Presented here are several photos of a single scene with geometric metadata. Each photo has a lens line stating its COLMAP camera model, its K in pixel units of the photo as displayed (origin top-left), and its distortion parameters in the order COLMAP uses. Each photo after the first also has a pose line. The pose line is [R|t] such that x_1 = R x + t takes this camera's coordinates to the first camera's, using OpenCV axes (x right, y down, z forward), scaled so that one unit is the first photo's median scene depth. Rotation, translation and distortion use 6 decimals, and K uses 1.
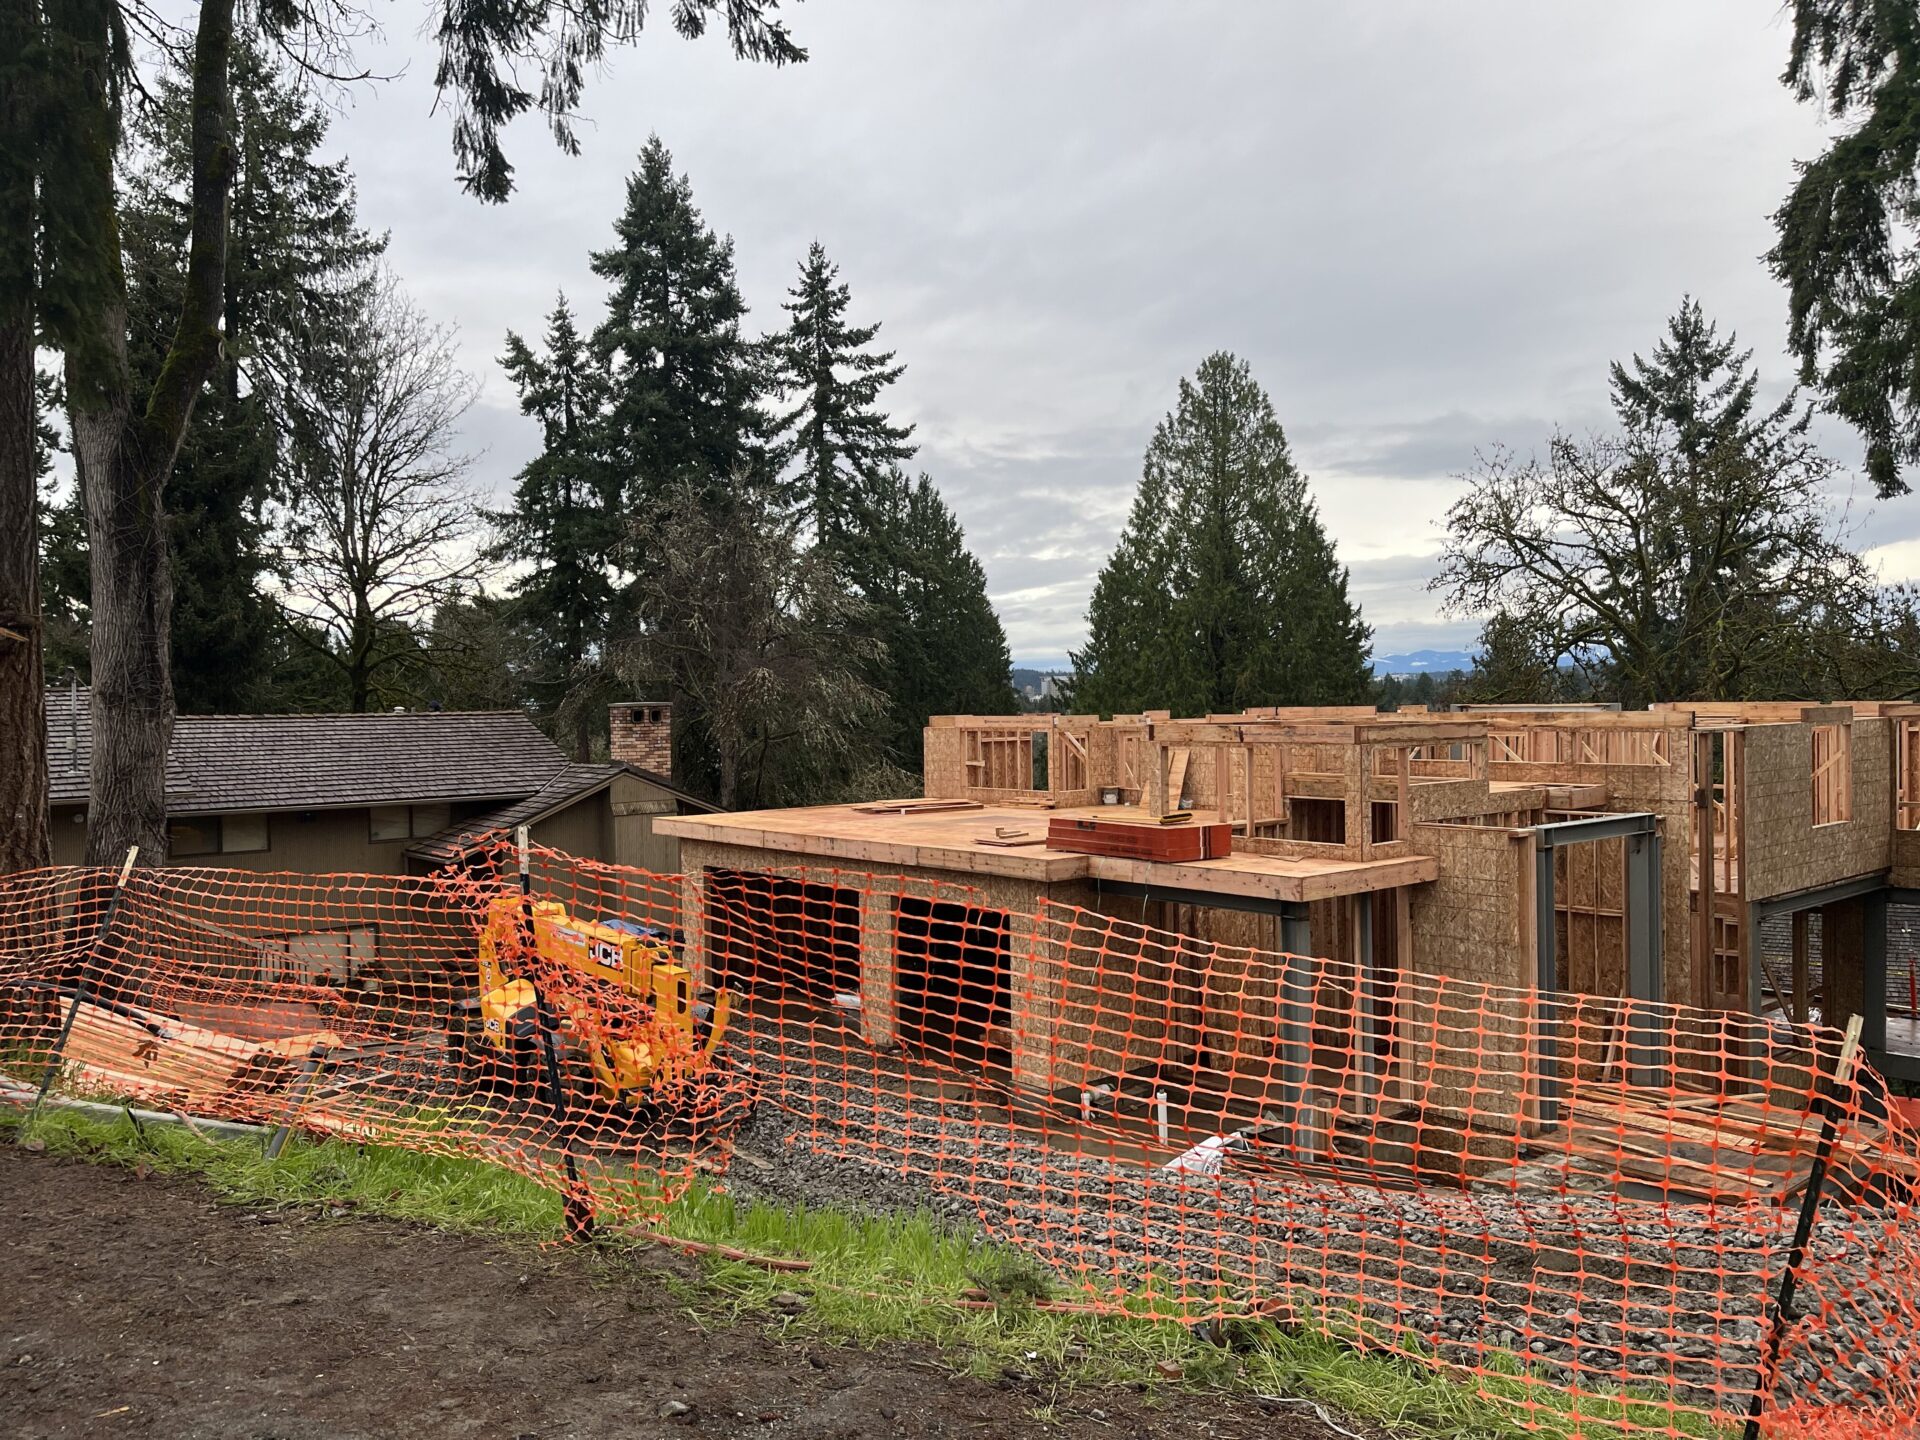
lens RADIAL K [[1424.1, 0, 970.0], [0, 1424.1, 730.3], [0, 0, 1]] dist [0.036424, -0.064936]
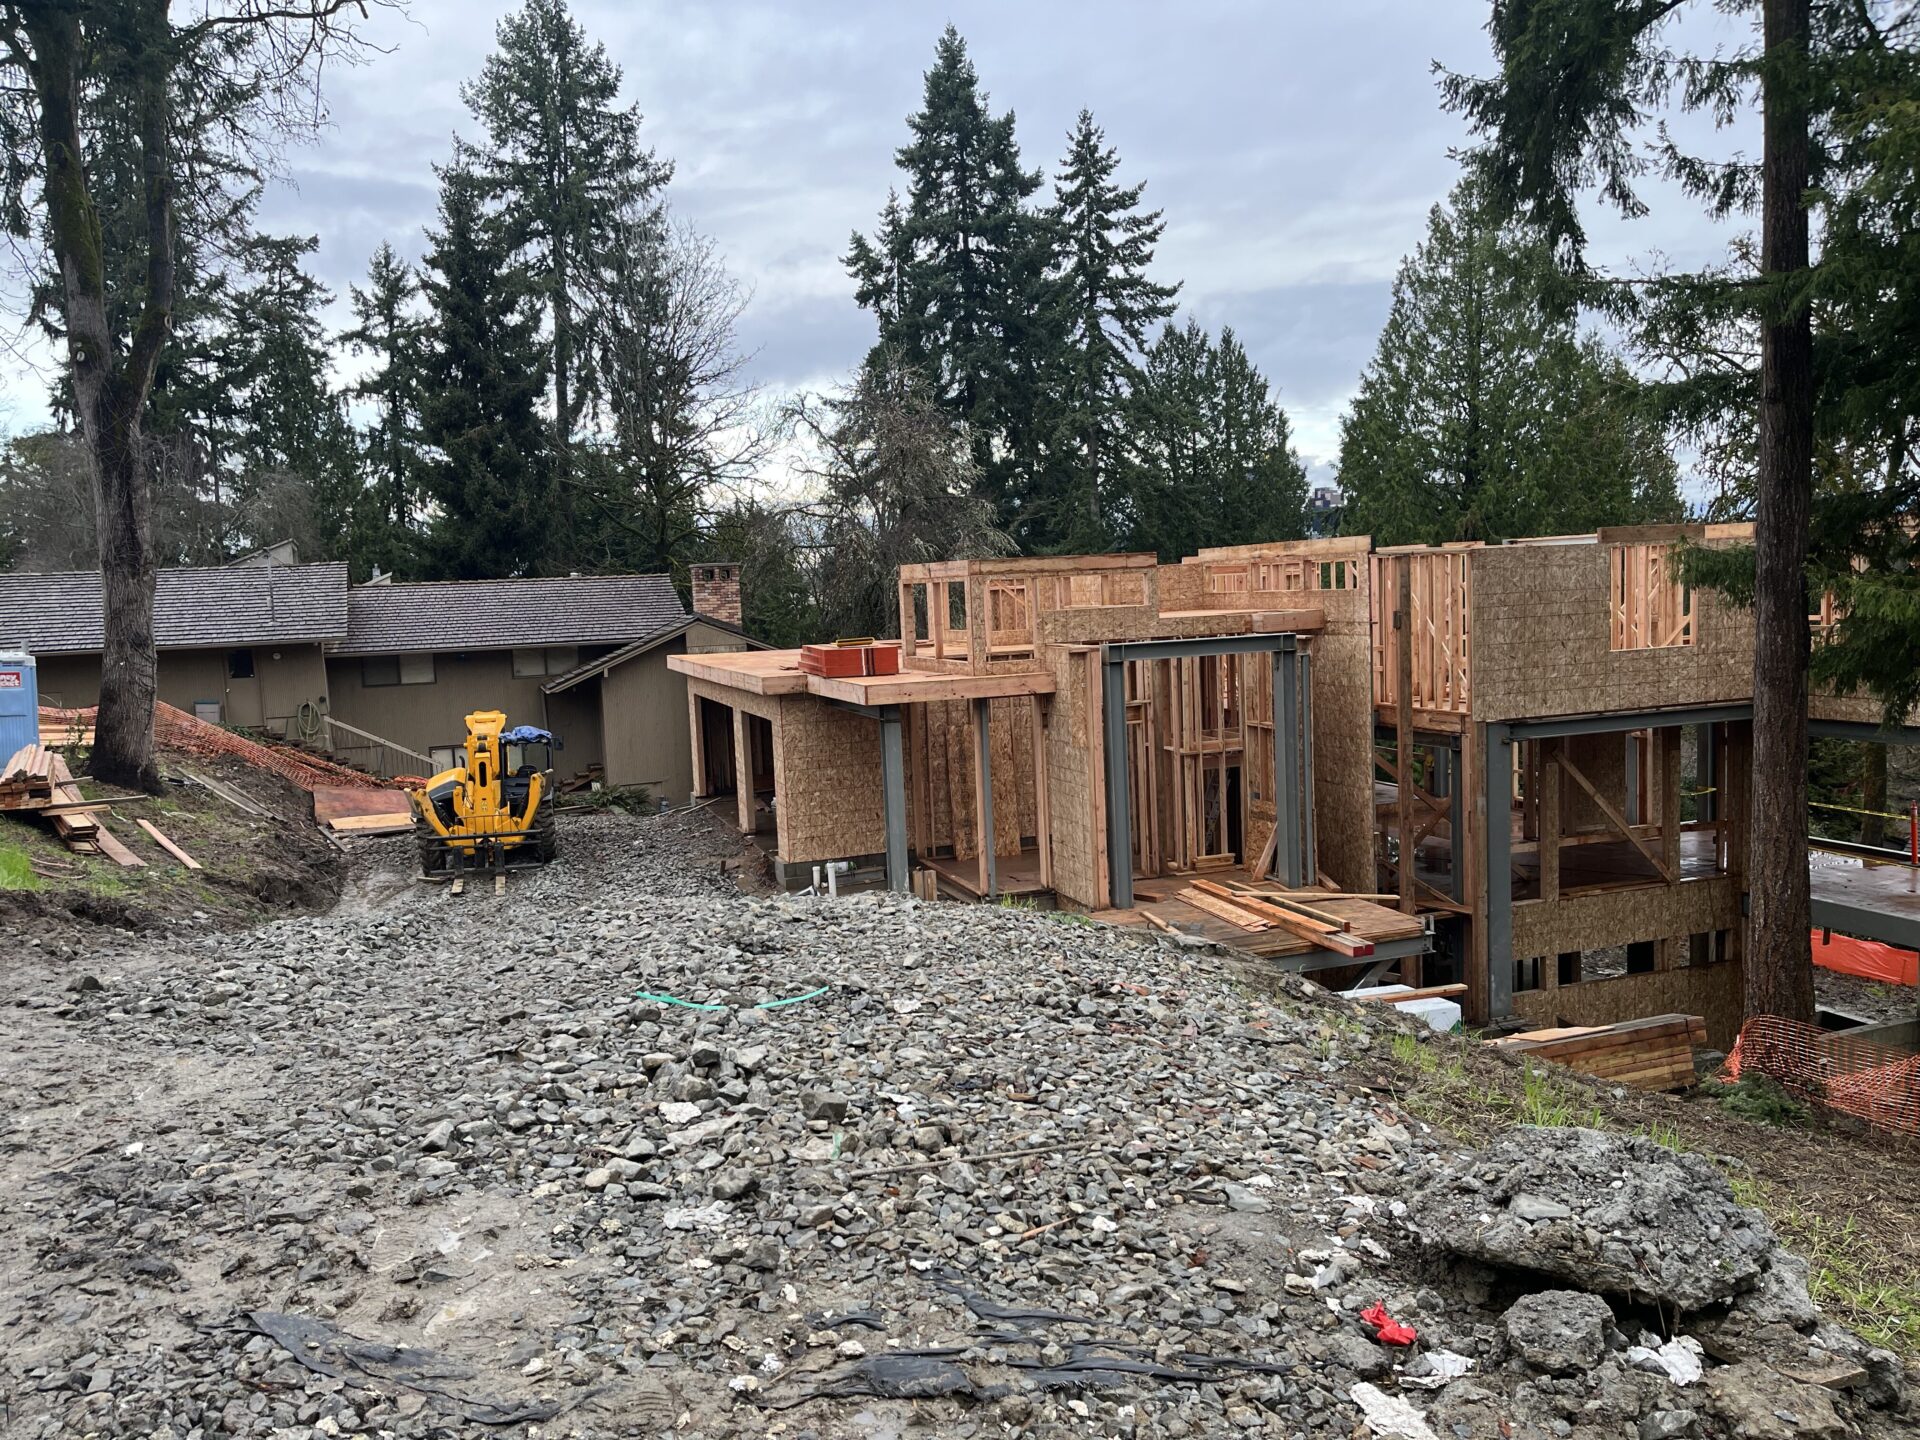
lens RADIAL K [[1424.1, 0, 947.2], [0, 1424.1, 723.0], [0, 0, 1]] dist [0.036424, -0.064936]
pose [[0.929442, 0.010427, -0.368821, 0.176782], [0.021804, 0.996302, 0.083113, 0.008666], [0.368323, -0.085290, 0.925777, -0.021784]]
